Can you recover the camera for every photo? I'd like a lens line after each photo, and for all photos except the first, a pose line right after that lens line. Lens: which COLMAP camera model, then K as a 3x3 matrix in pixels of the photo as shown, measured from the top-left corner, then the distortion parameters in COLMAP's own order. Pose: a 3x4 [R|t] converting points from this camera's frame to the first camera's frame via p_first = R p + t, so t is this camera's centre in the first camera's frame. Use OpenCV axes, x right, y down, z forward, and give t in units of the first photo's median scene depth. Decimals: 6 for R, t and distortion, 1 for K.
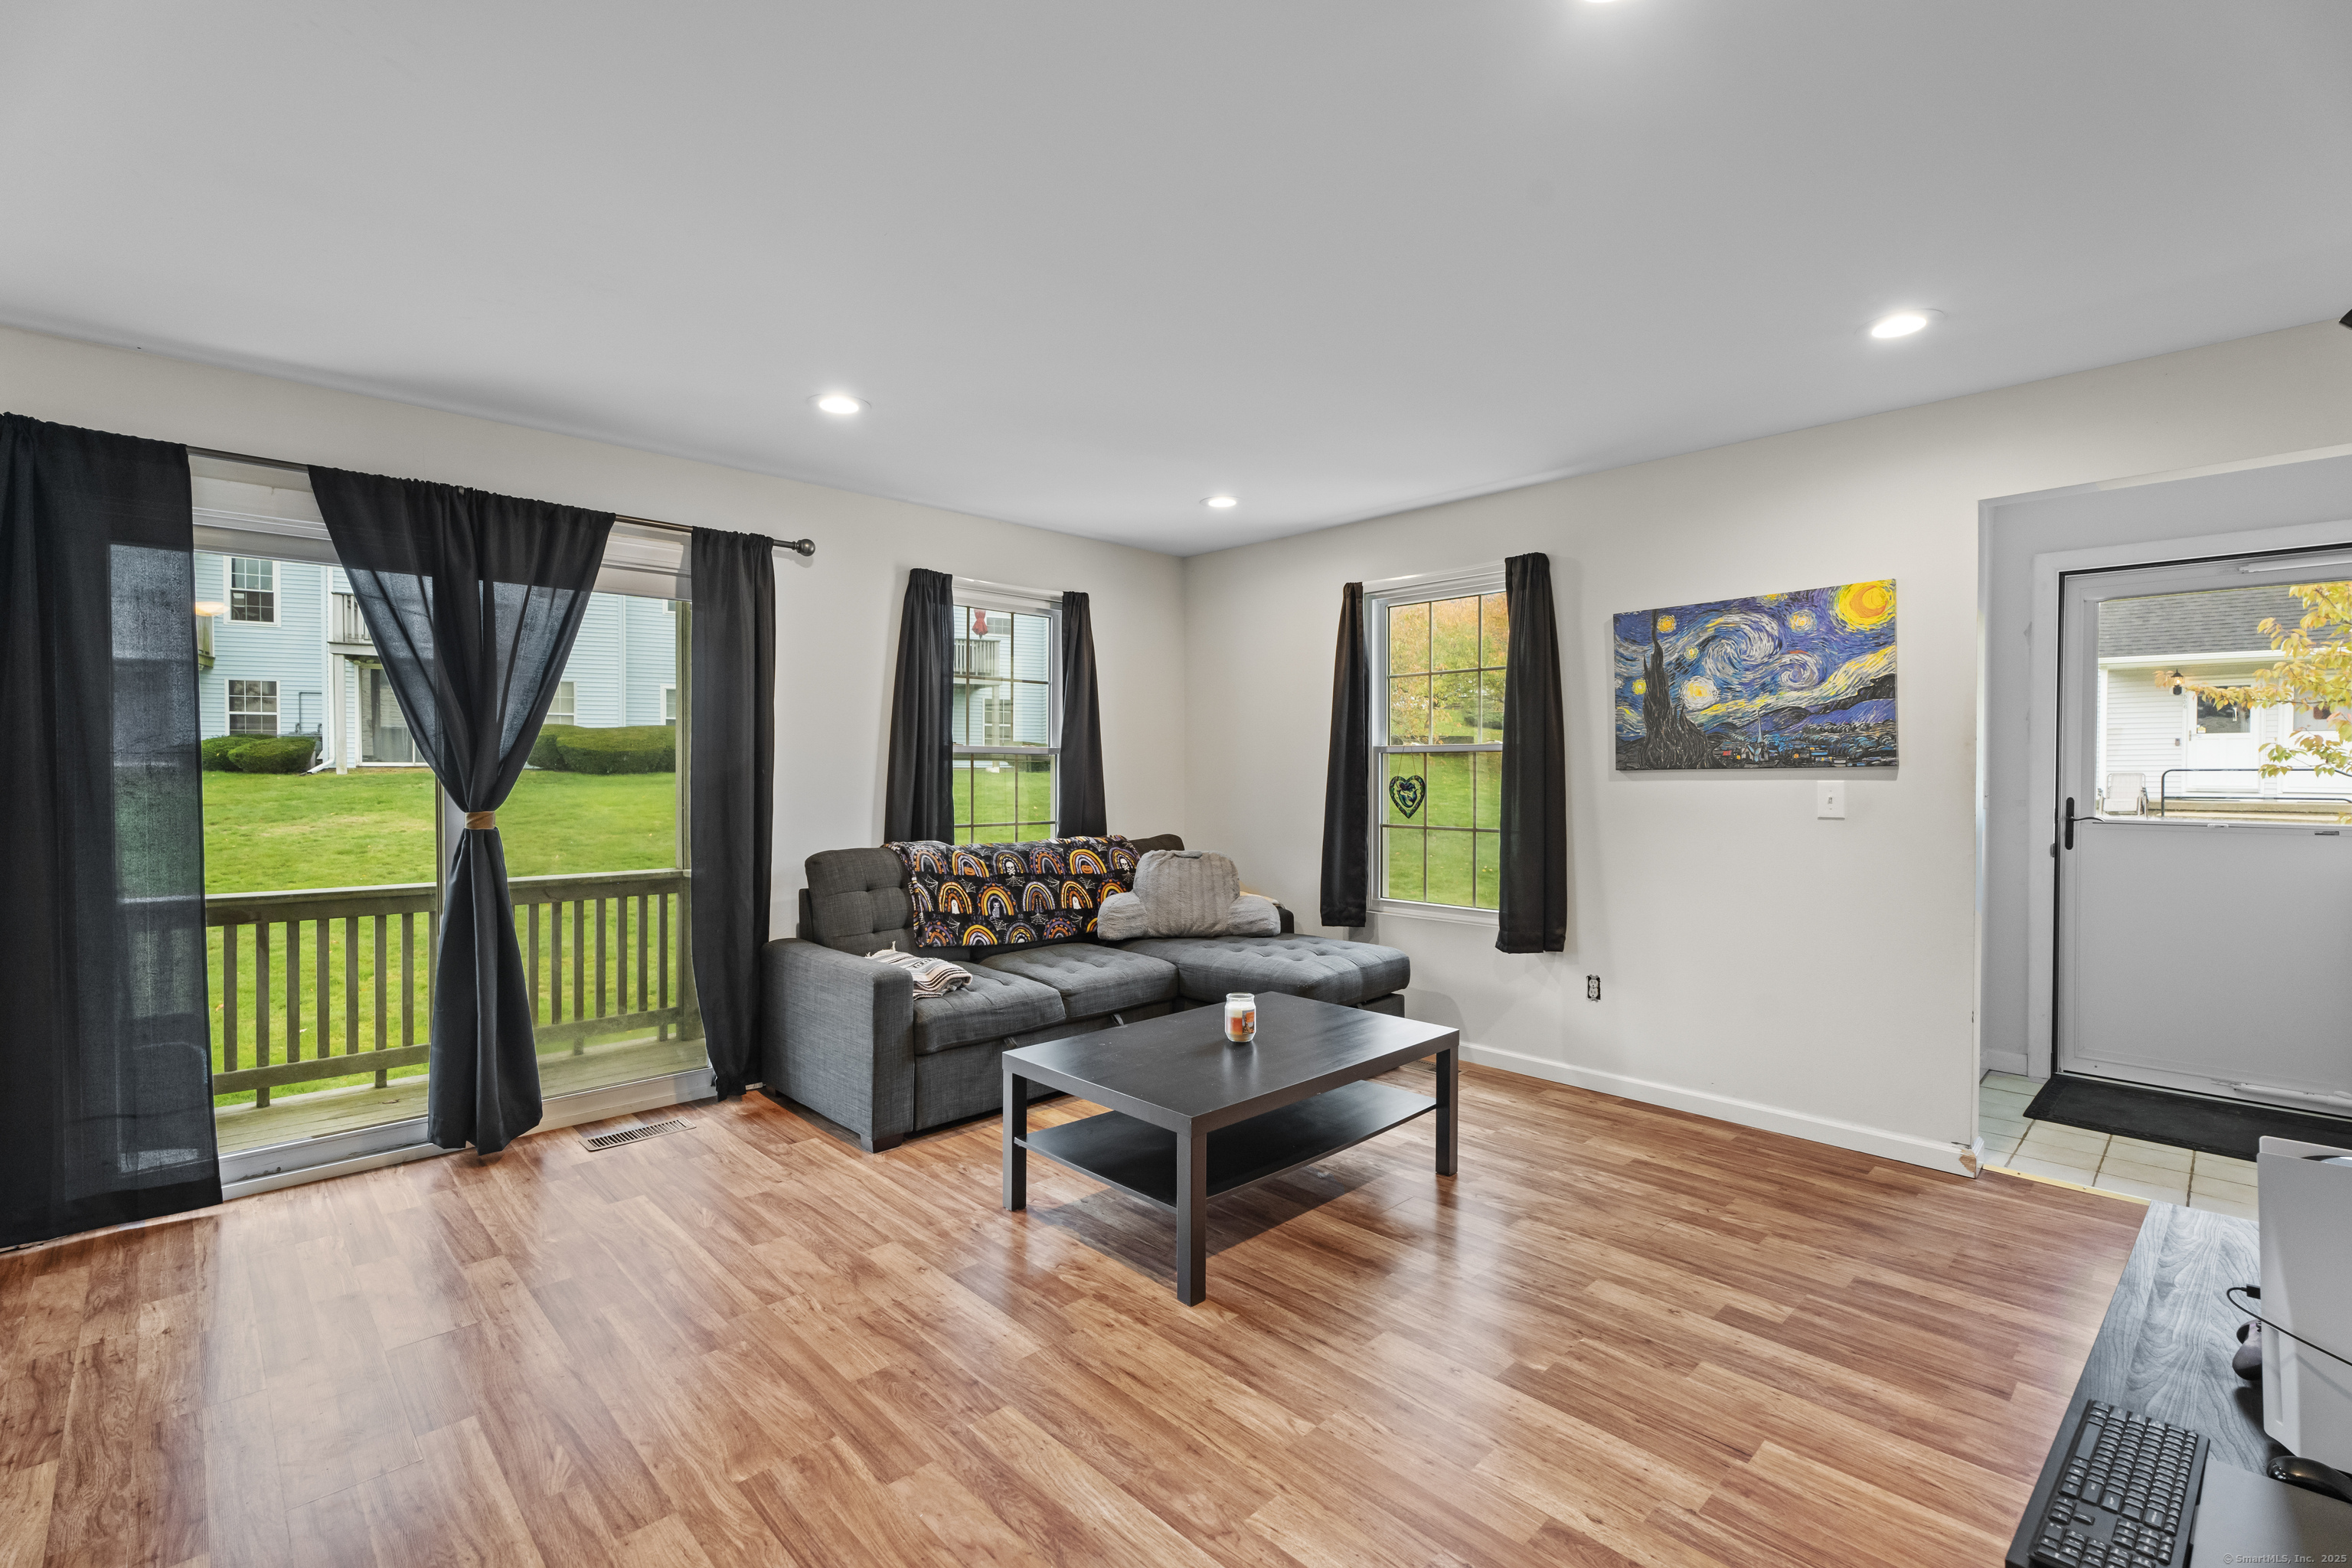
lens RADIAL K [[1040.2, 0, 1176.0], [0, 1040.2, 784.0], [0, 0, 1]] dist [0.001723, 0.000521]
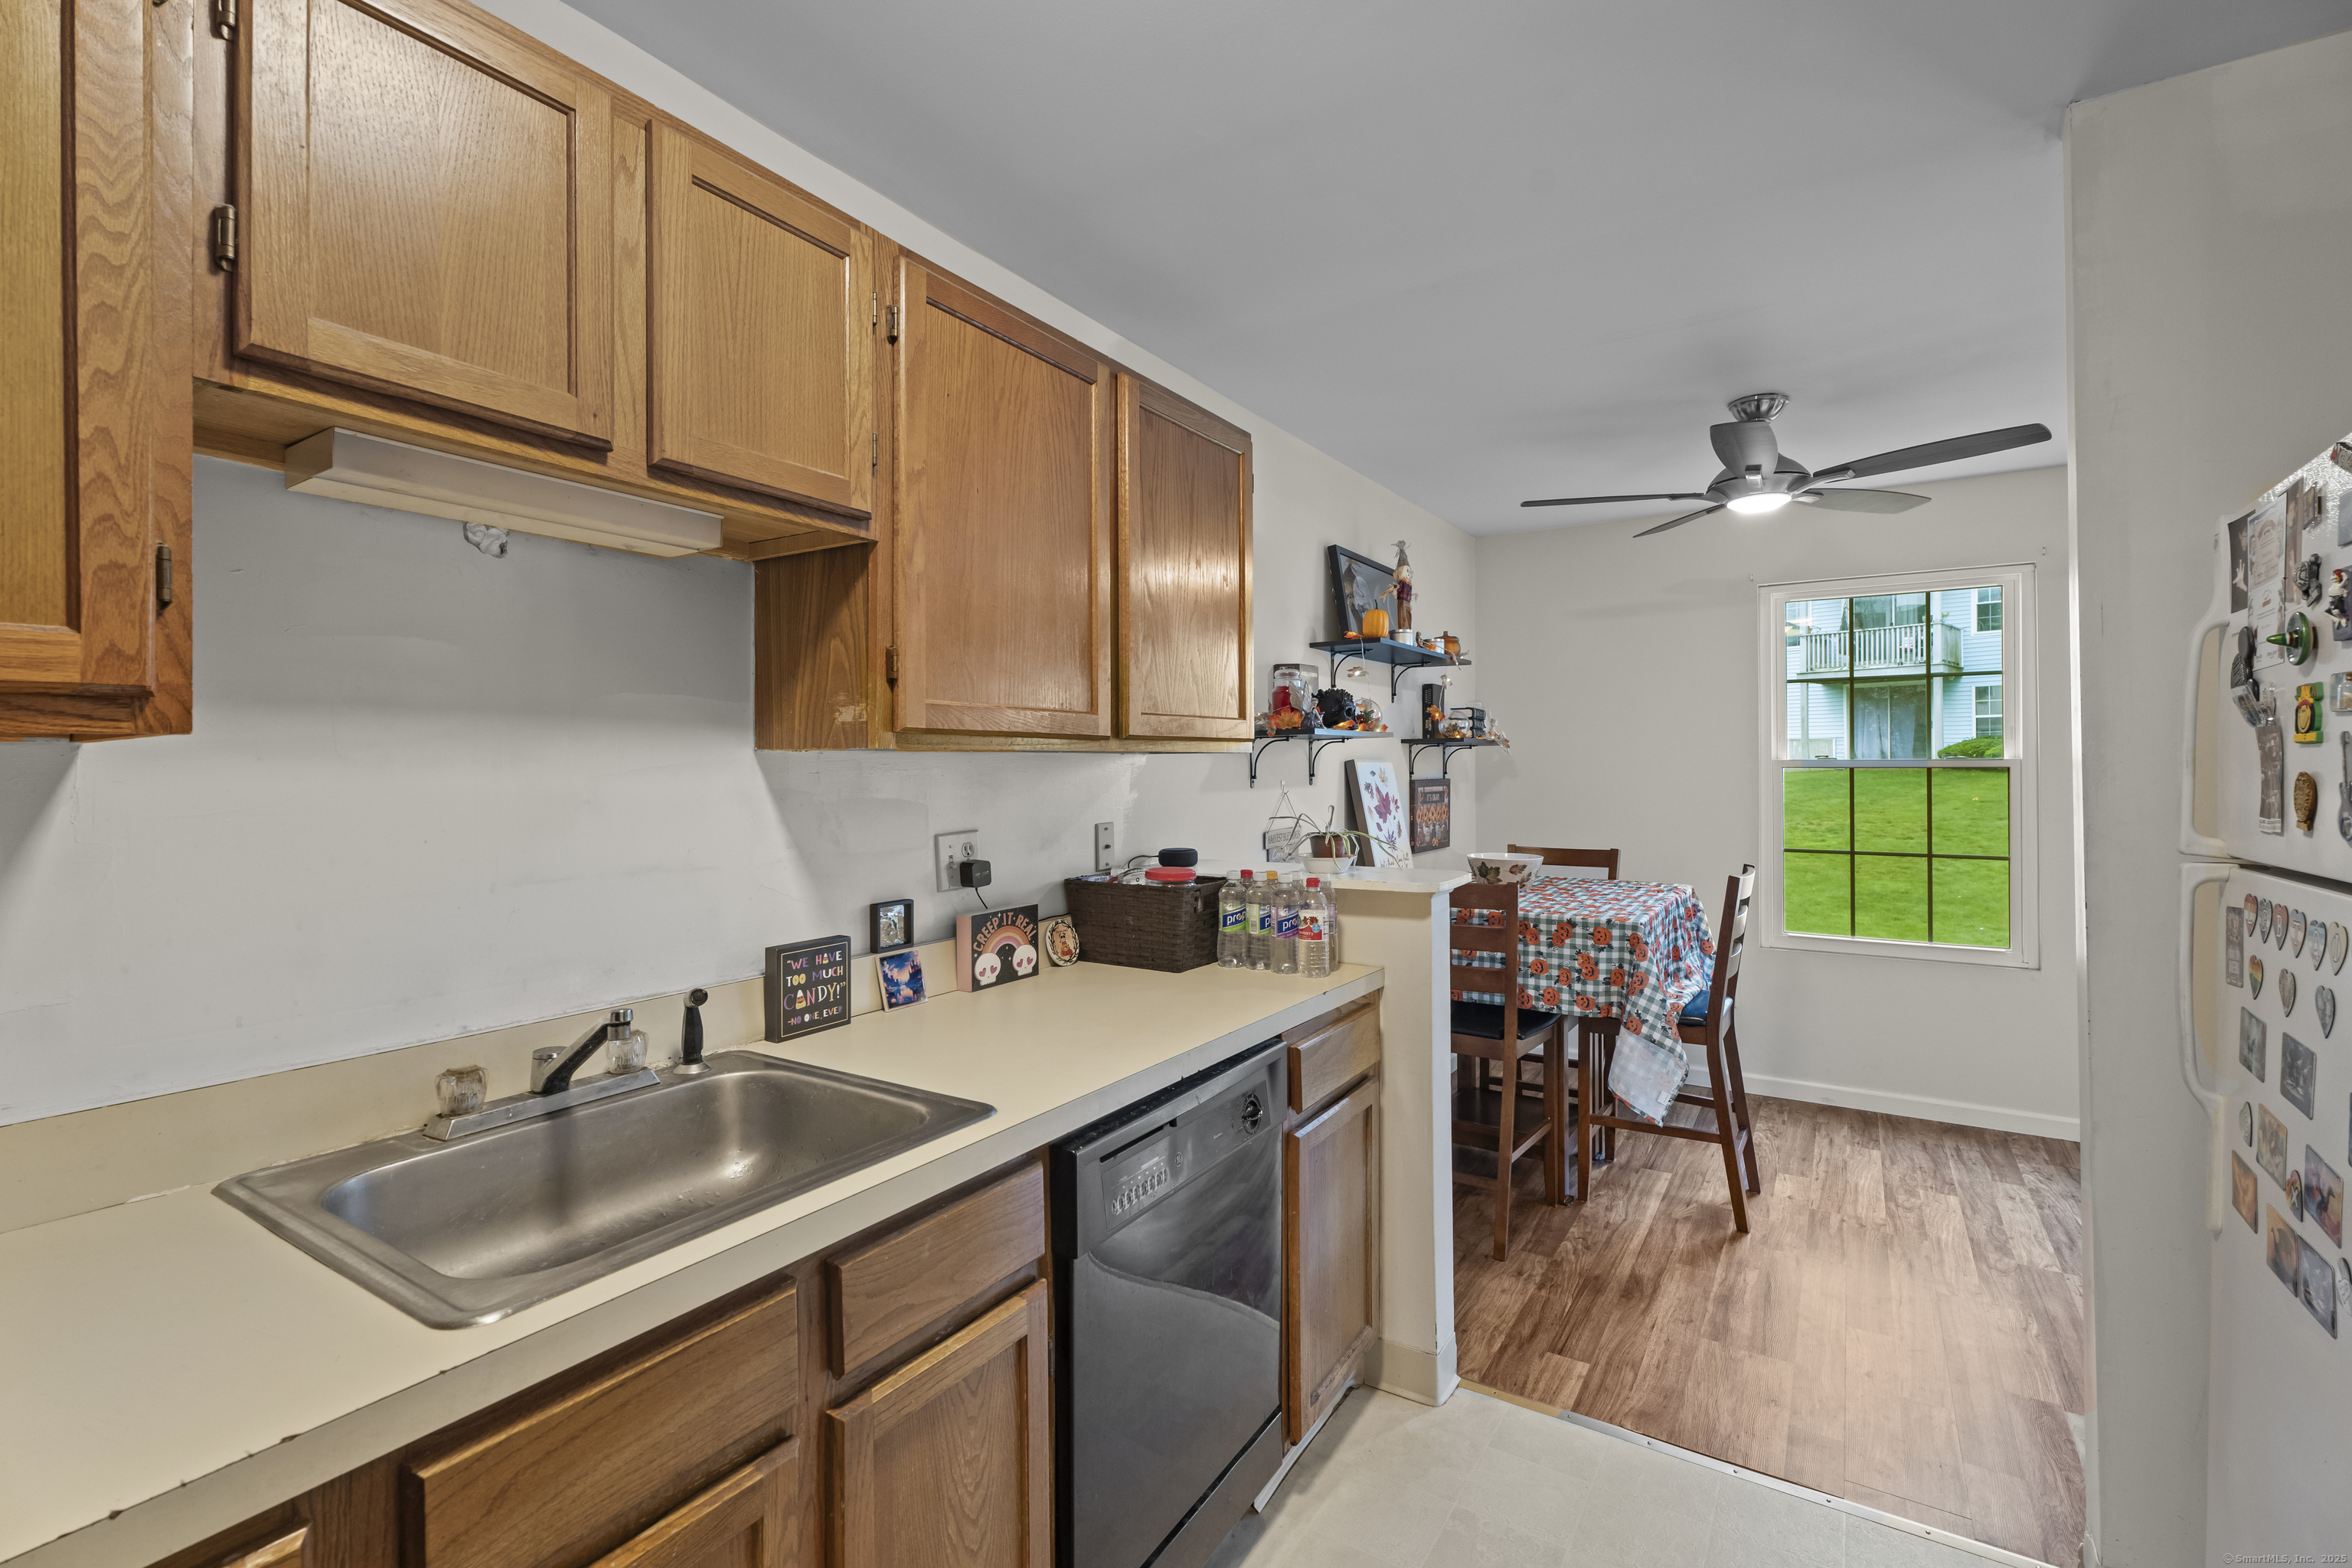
lens RADIAL K [[1049.2, 0, 1169.6], [0, 1049.2, 765.0], [0, 0, 1]] dist [0.001497, 0.001147]
pose [[0.224999, -0.006367, -0.974338, -0.158664], [-0.006475, 0.999947, -0.008030, -0.017831], [0.974337, 0.008115, 0.224946, -0.478882]]
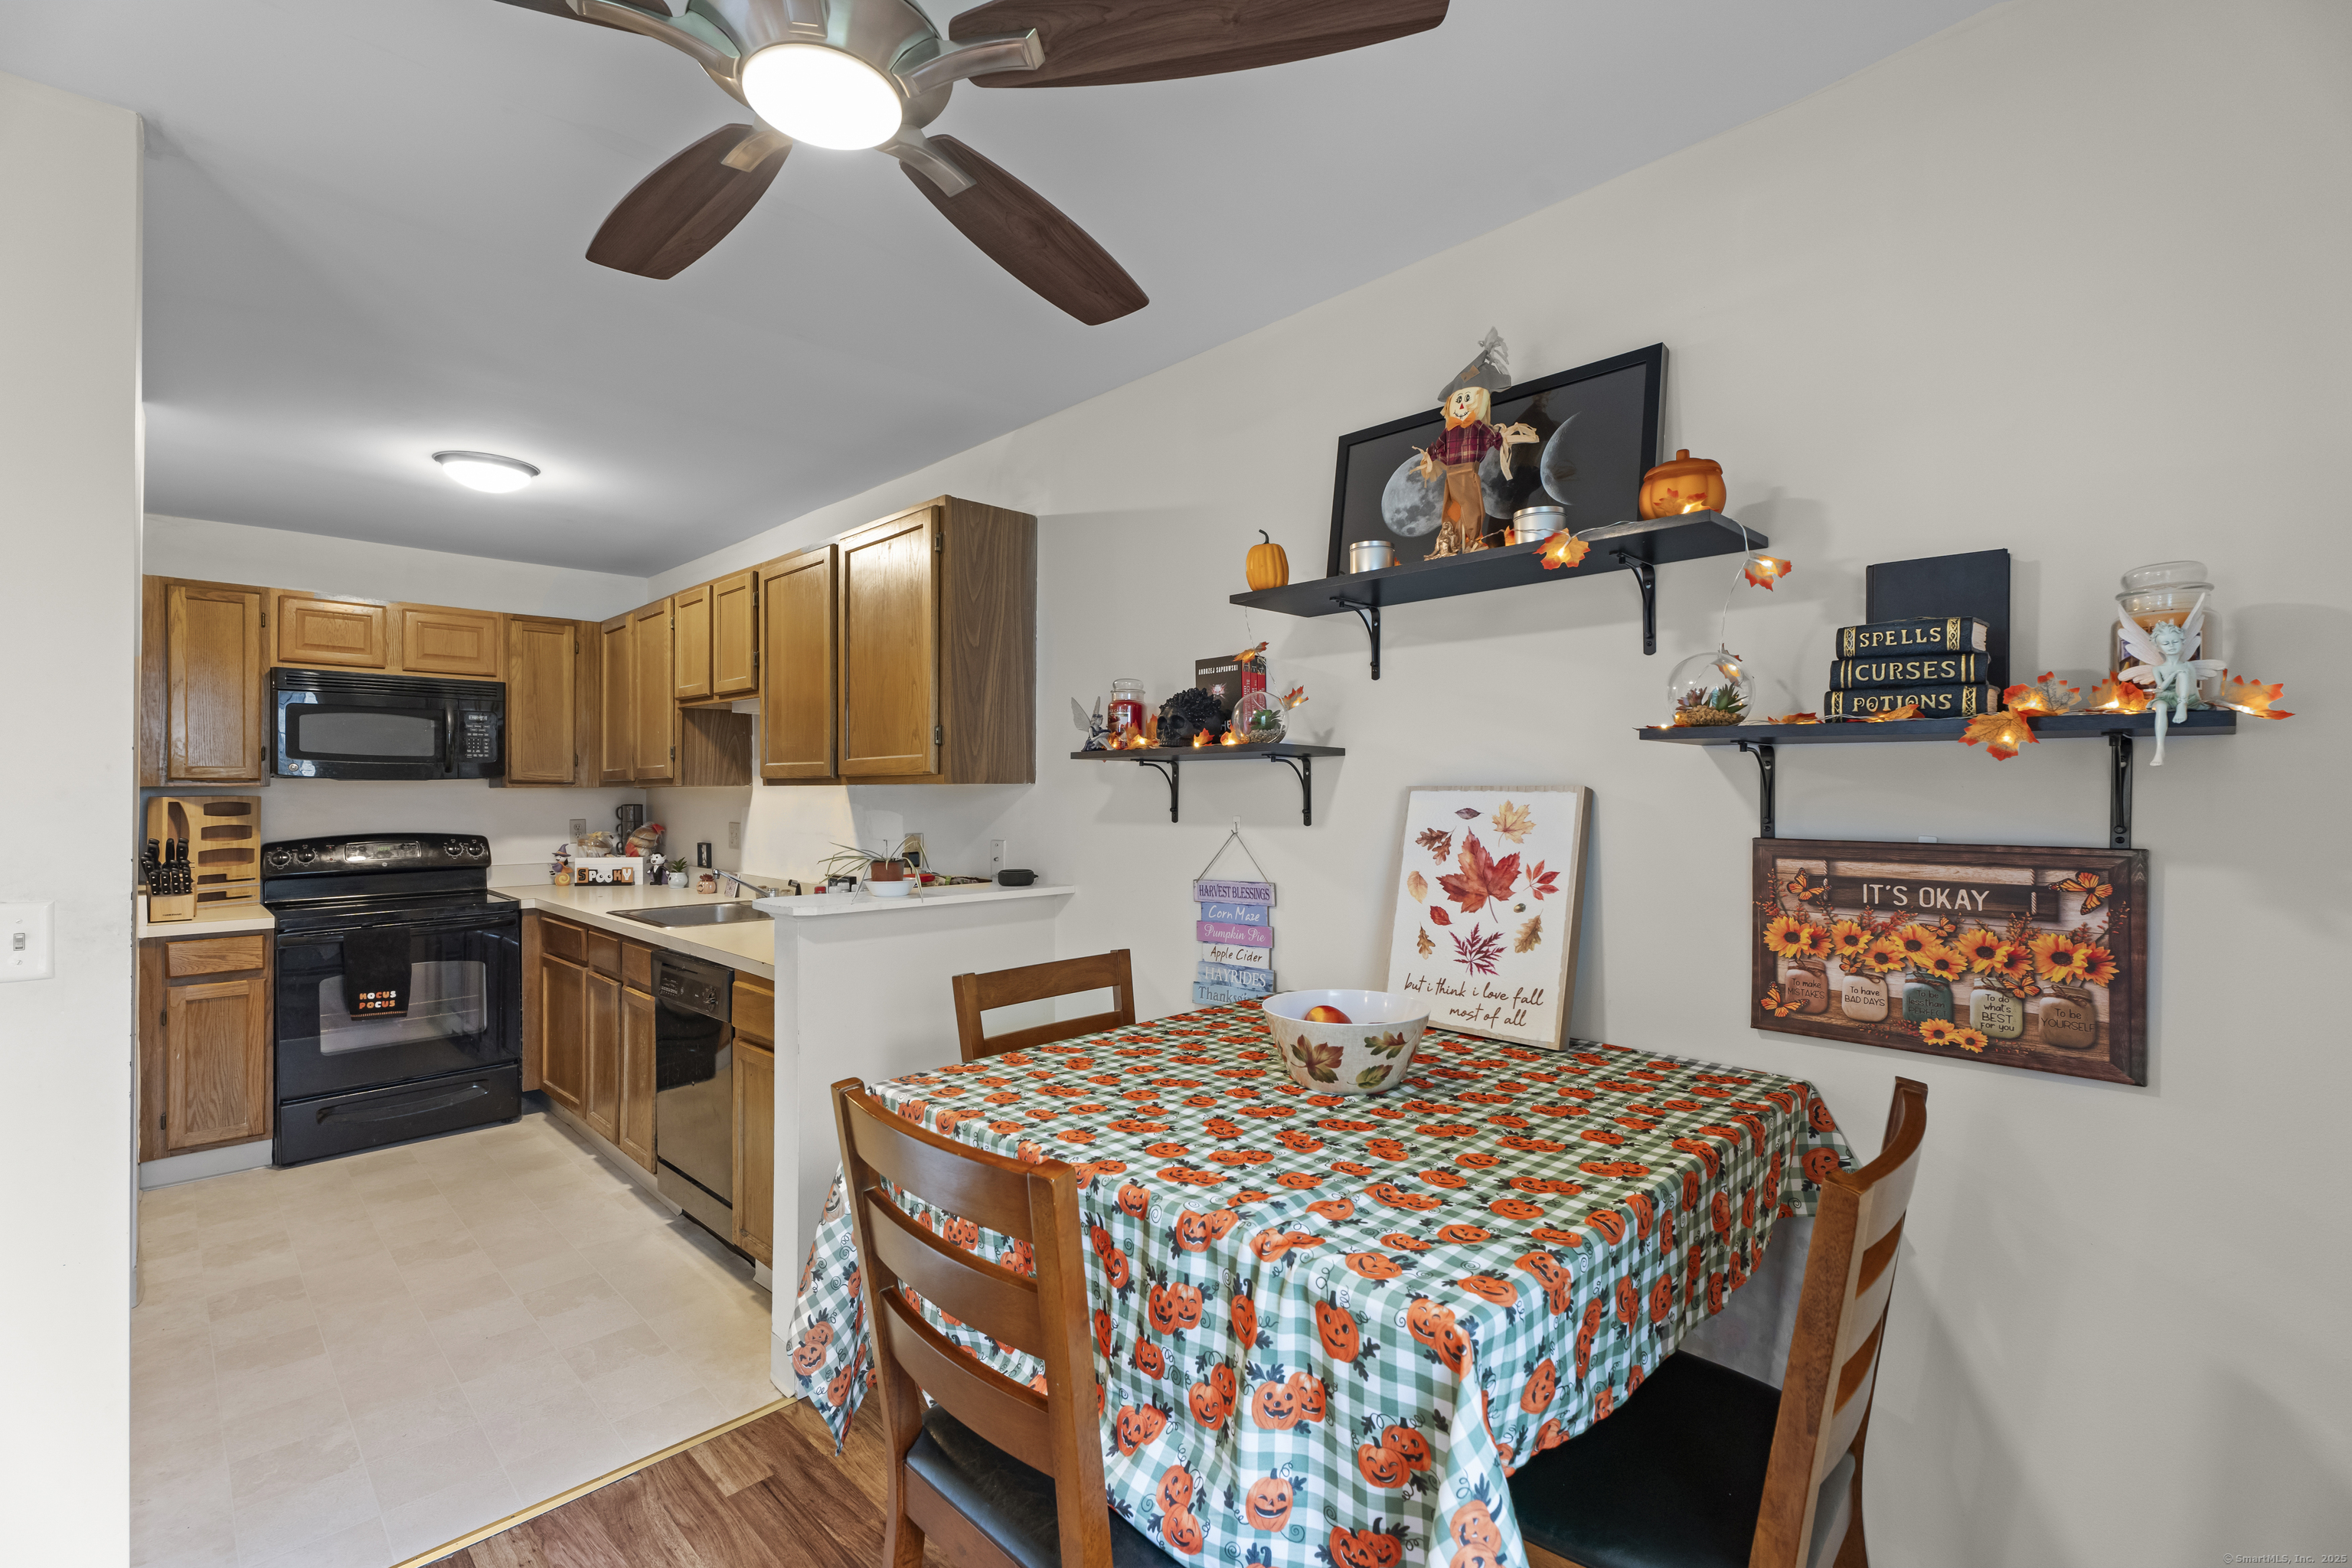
lens RADIAL K [[1040.2, 0, 1176.0], [0, 1040.2, 784.0], [0, 0, 1]] dist [0.001723, 0.000521]
pose [[-0.999870, -0.001940, -0.016037, -0.991045], [-0.002095, 0.999951, 0.009649, -0.039804], [0.016018, 0.009681, -0.999825, 0.509496]]
